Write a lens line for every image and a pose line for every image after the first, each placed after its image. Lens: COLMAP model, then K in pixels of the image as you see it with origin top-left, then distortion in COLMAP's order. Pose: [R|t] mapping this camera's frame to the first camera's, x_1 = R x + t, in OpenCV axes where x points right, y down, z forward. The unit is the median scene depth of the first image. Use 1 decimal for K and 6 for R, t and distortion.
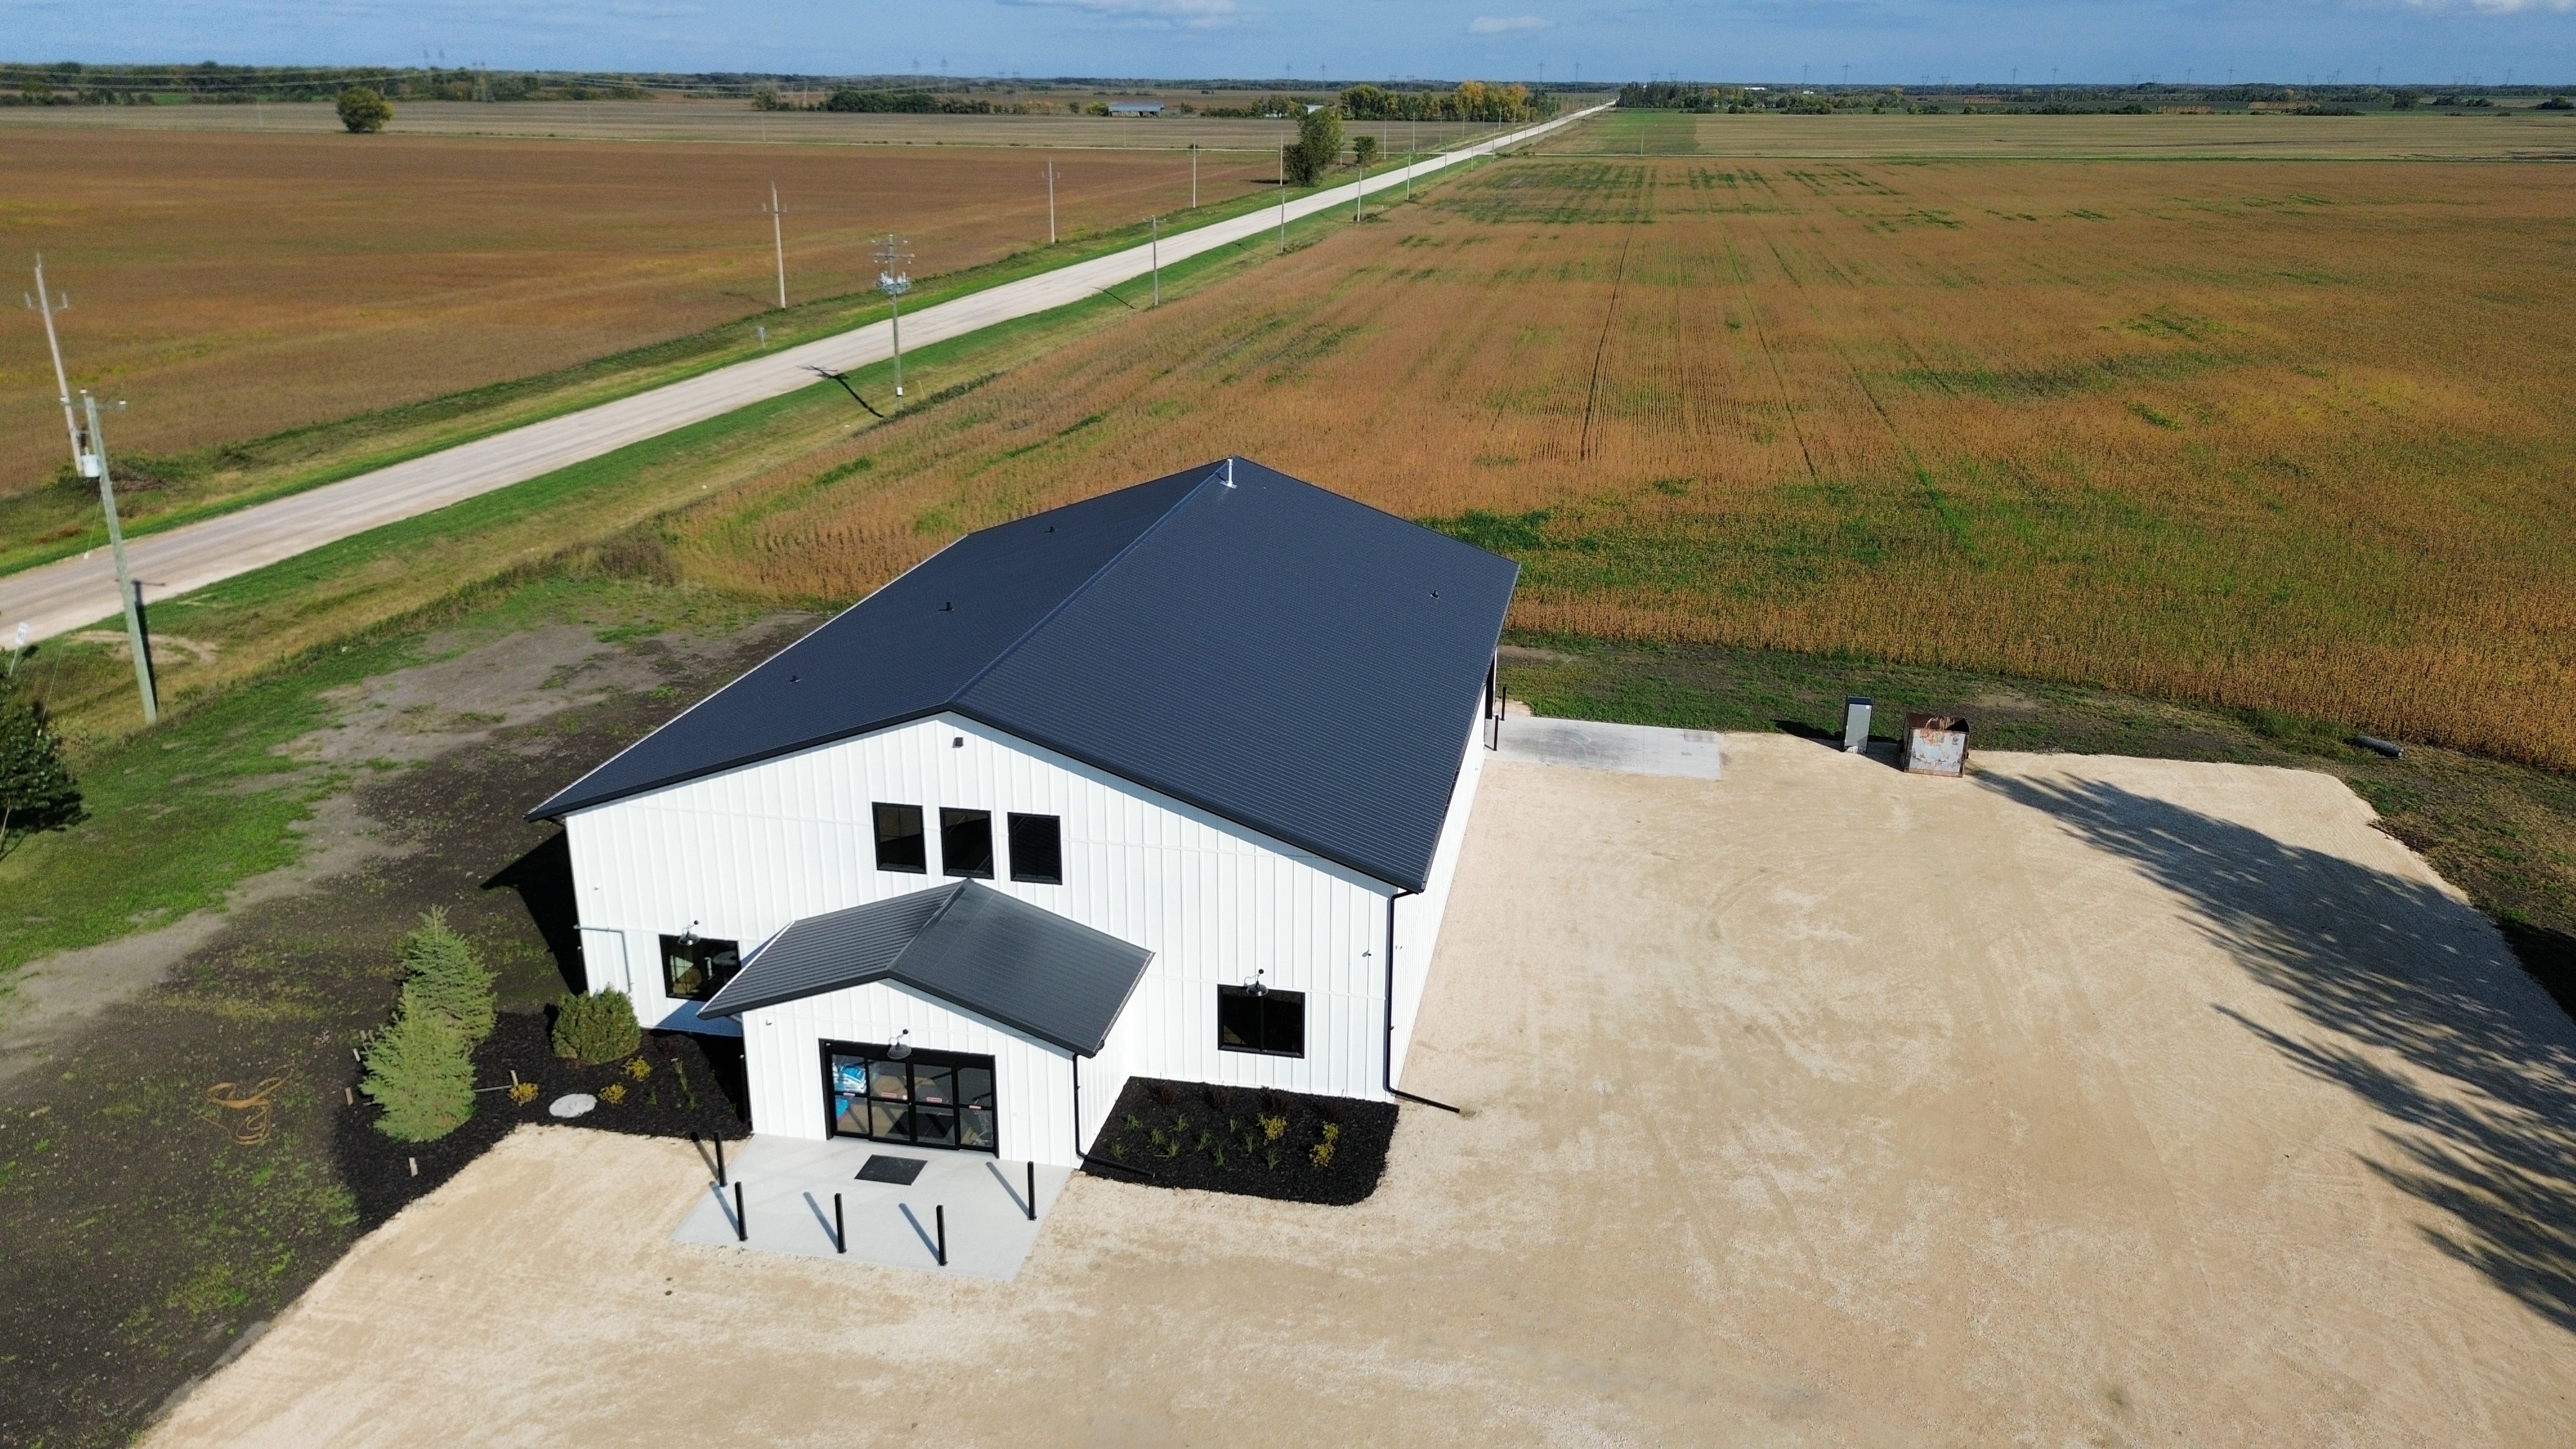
lens RADIAL K [[1841.4, 0, 1295.0], [0, 1841.4, 712.3], [0, 0, 1]] dist [0.068646, -0.070389]
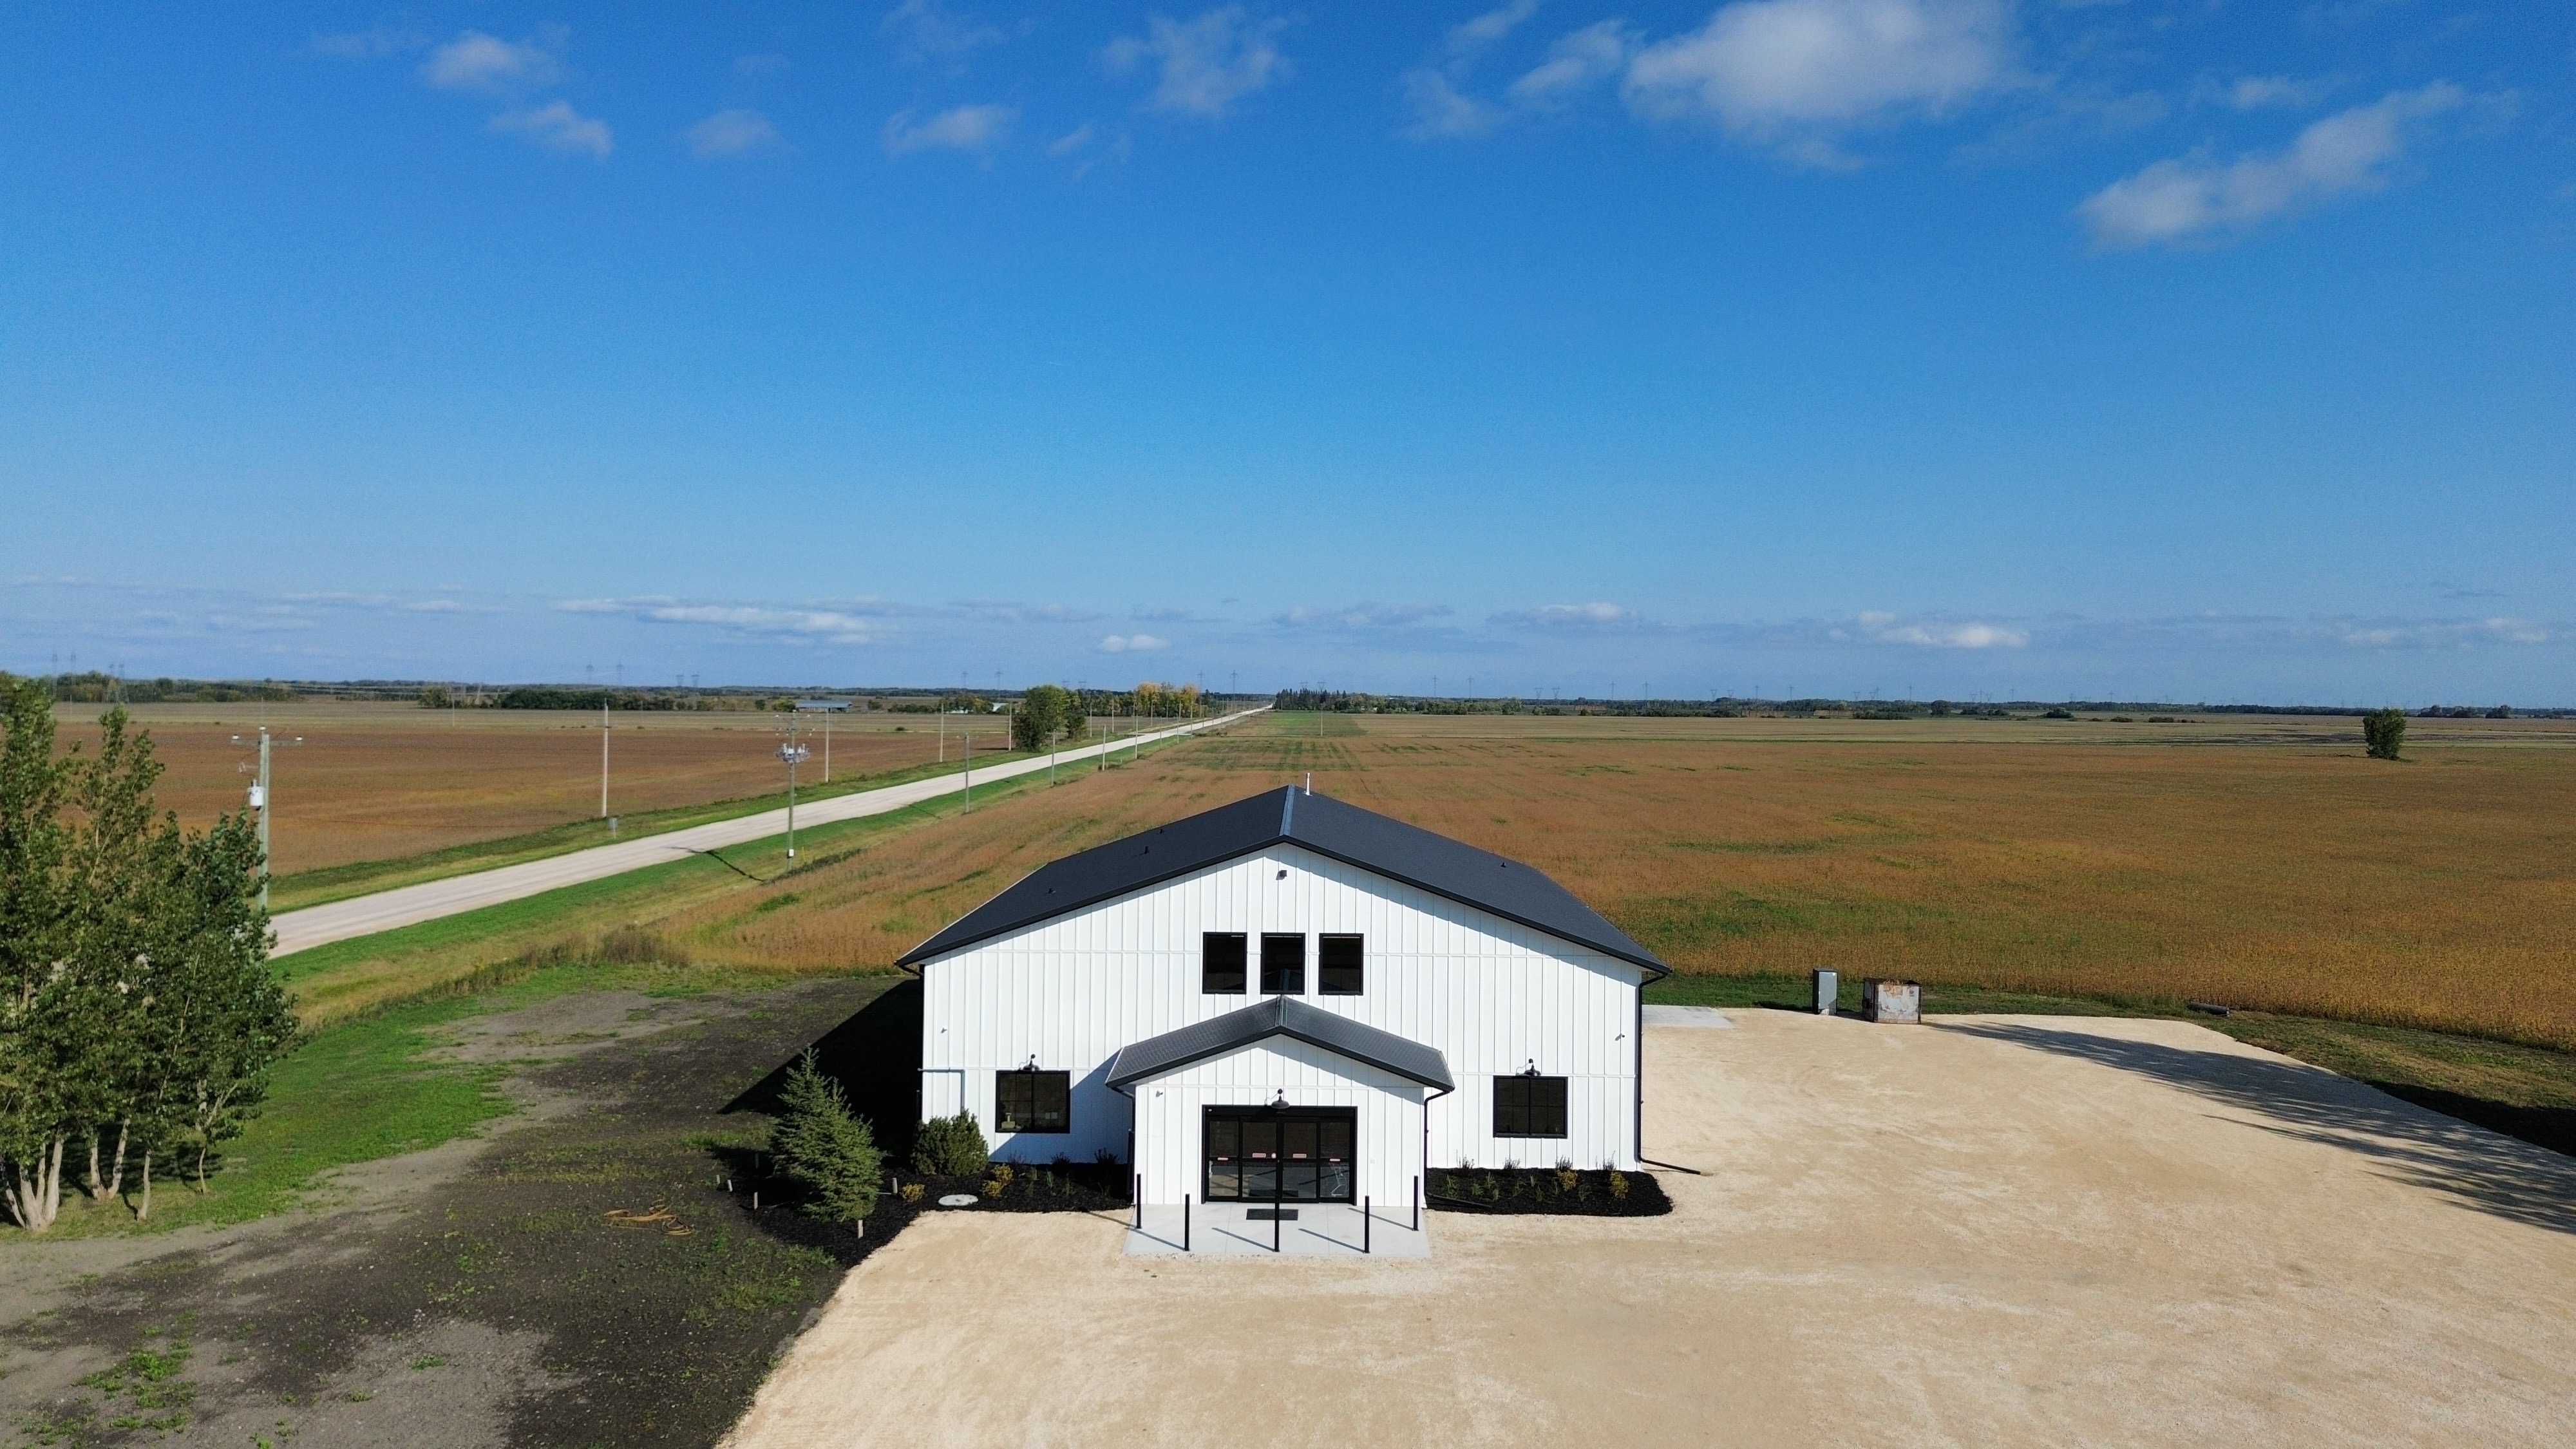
lens RADIAL K [[1841.4, 0, 1295.0], [0, 1841.4, 712.3], [0, 0, 1]] dist [0.068646, -0.070389]
pose [[0.982969, 0.003249, 0.183744, -0.263599], [0.054790, 0.949192, -0.309891, 0.194322], [-0.175415, 0.314680, 0.932848, -0.120907]]
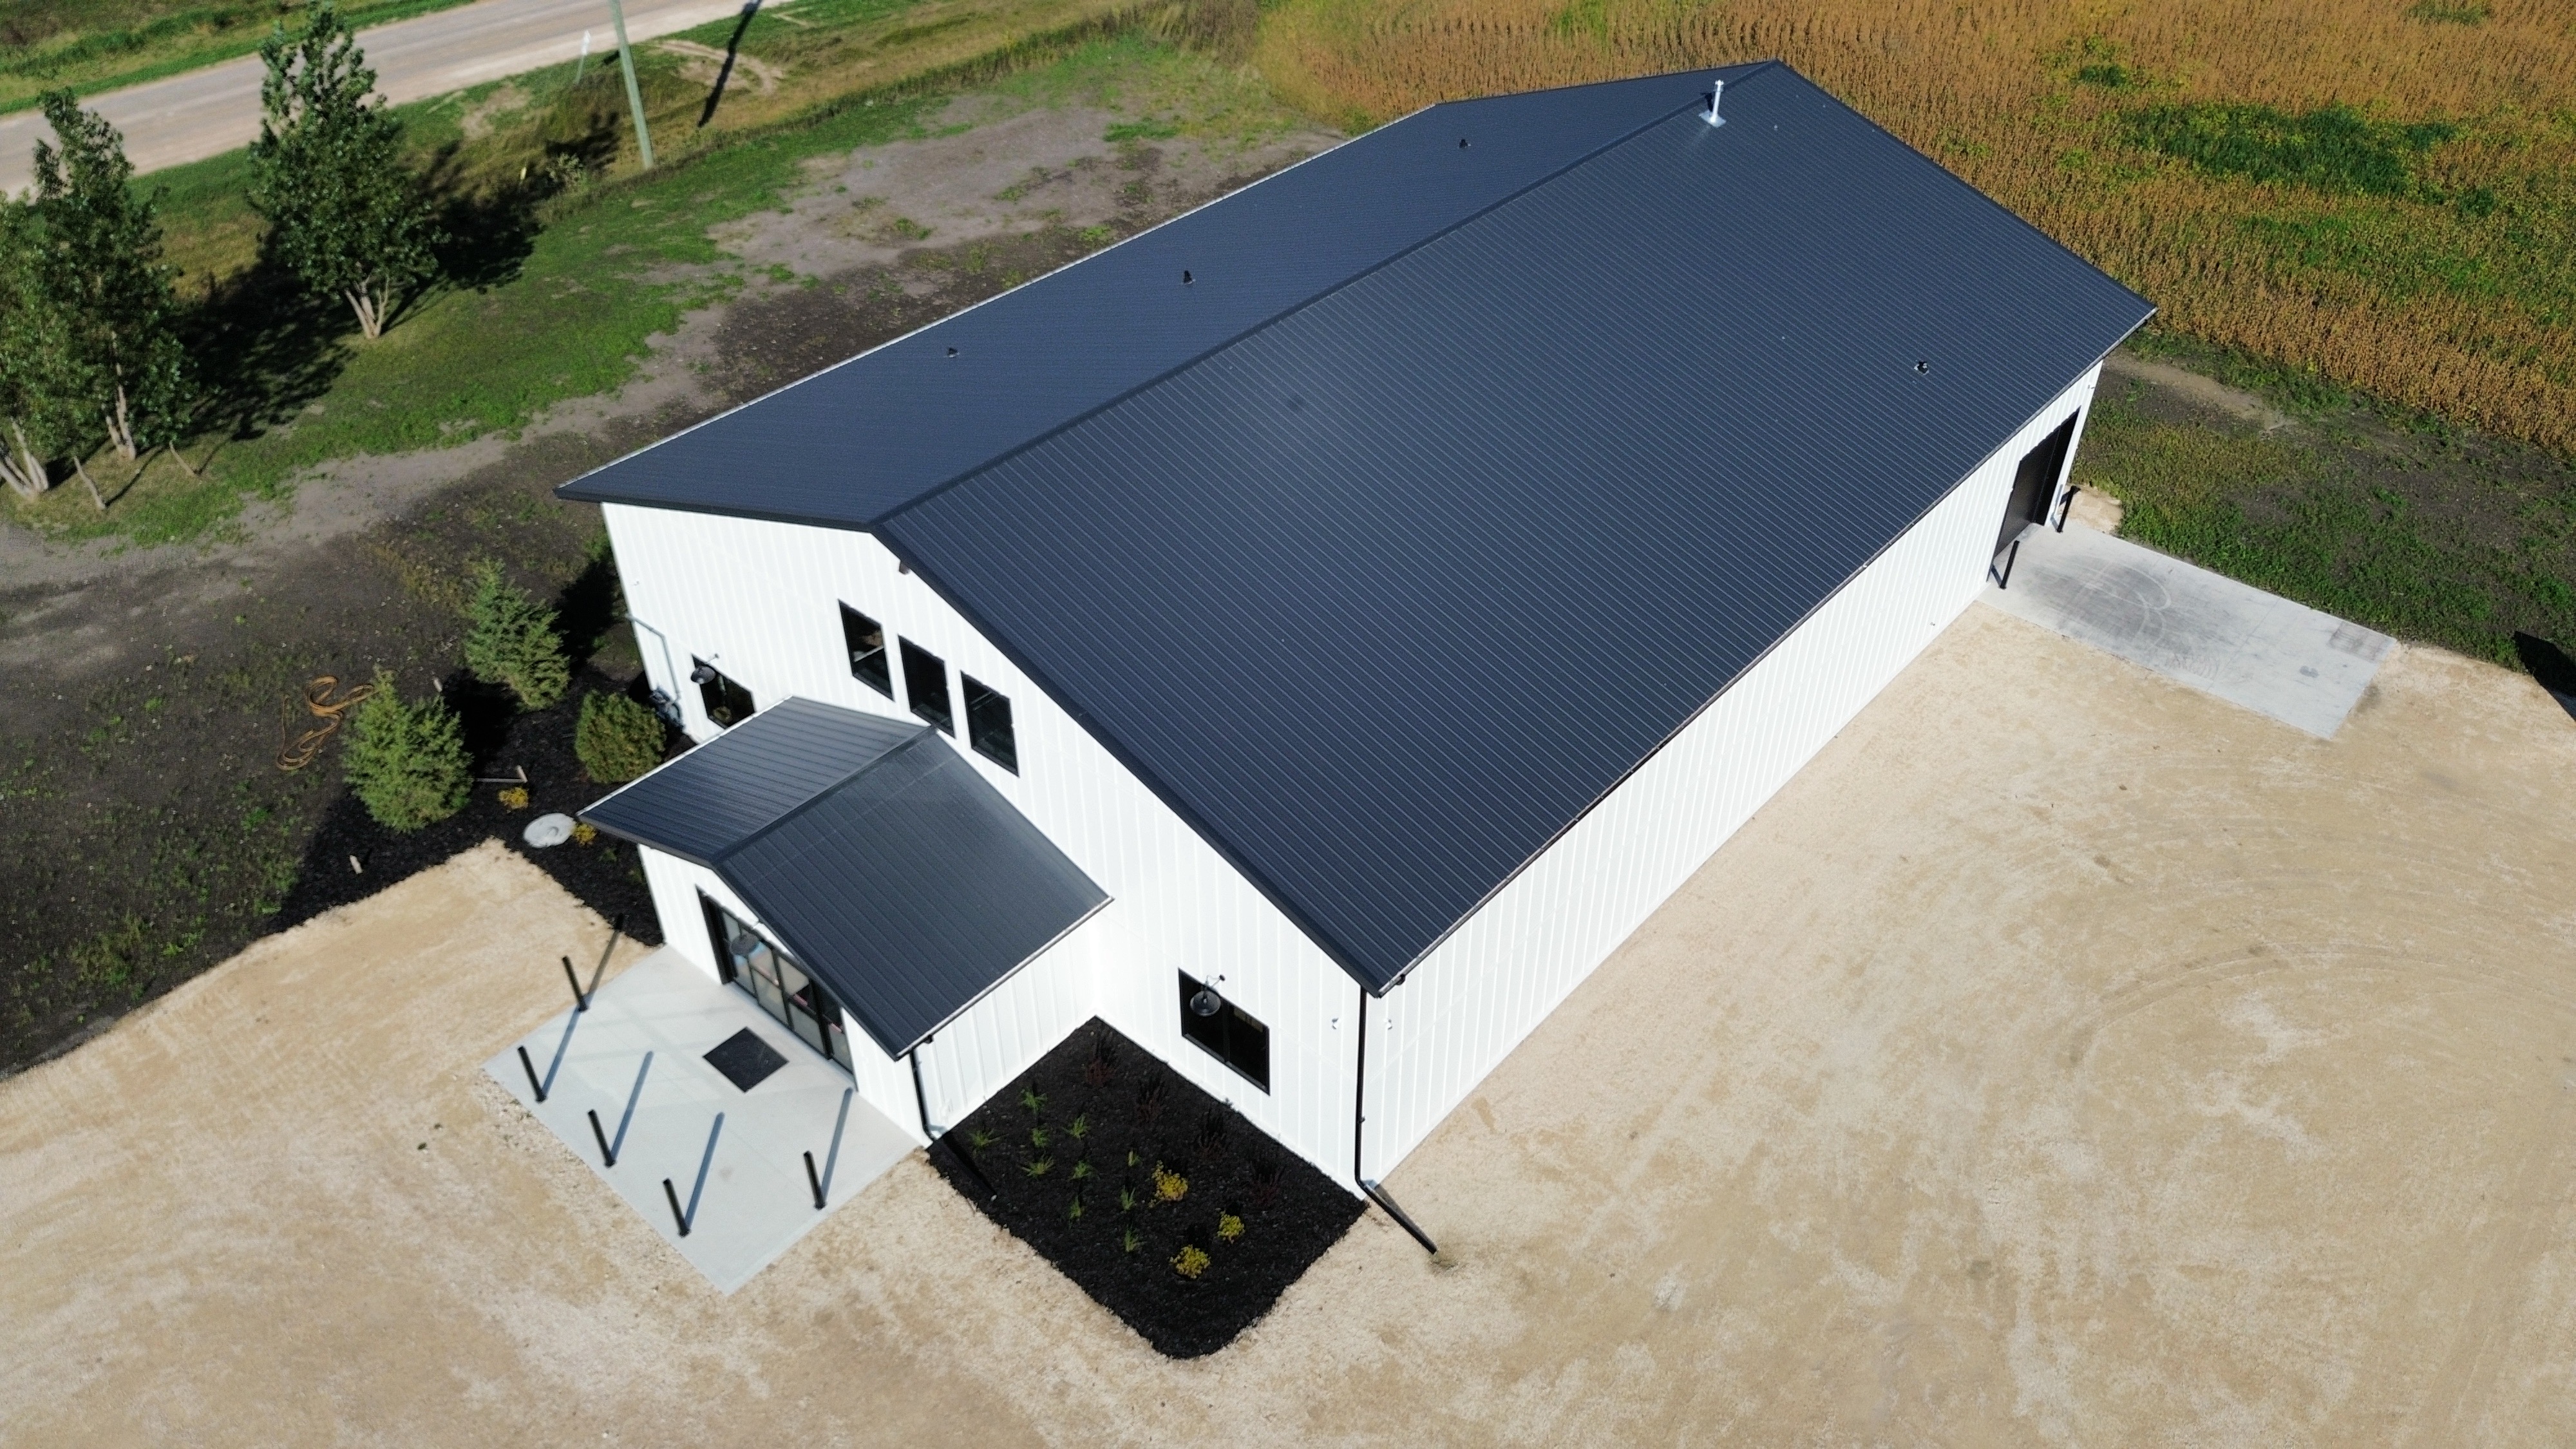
lens RADIAL K [[1844.5, 0, 1288.0], [0, 1844.5, 724.5], [0, 0, 1]] dist [0.025499, -0.000611]
pose [[0.865517, 0.303792, -0.398234, 0.172029], [-0.157304, 0.919708, 0.359712, -0.140973], [0.475537, -0.248693, 0.843811, 0.287564]]
